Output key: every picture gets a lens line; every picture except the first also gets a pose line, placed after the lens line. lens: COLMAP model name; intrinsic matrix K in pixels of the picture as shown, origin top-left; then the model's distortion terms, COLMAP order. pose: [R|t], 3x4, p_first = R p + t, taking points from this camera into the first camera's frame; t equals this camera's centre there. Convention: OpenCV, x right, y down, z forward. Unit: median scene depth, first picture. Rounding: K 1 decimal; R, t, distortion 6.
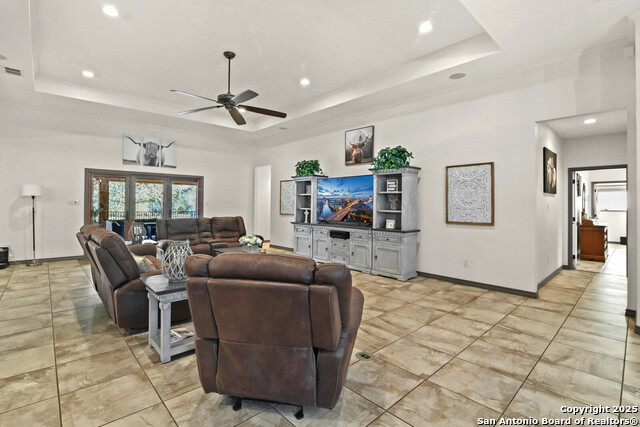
lens RADIAL K [[295.6, 0, 315.4], [0, 295.6, 209.6], [0, 0, 1]] dist [-0.016147, 0.002837]
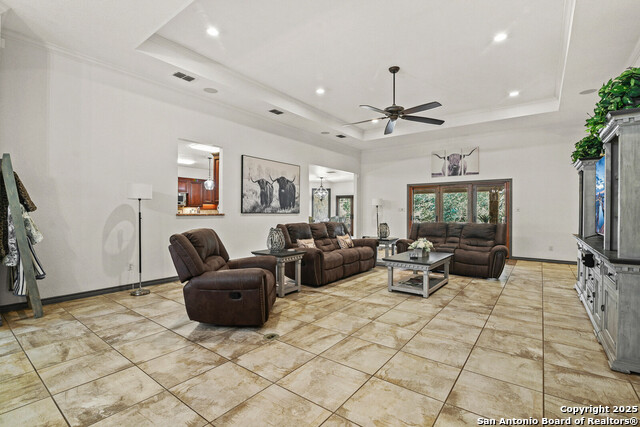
lens RADIAL K [[295.6, 0, 322.5], [0, 295.6, 214.3], [0, 0, 1]] dist [-0.016147, 0.002837]
pose [[0.189130, -0.005054, -0.981939, 0.954222], [-0.016540, 0.999828, -0.008331, 0.028812], [0.981813, 0.017817, 0.189014, 0.710218]]
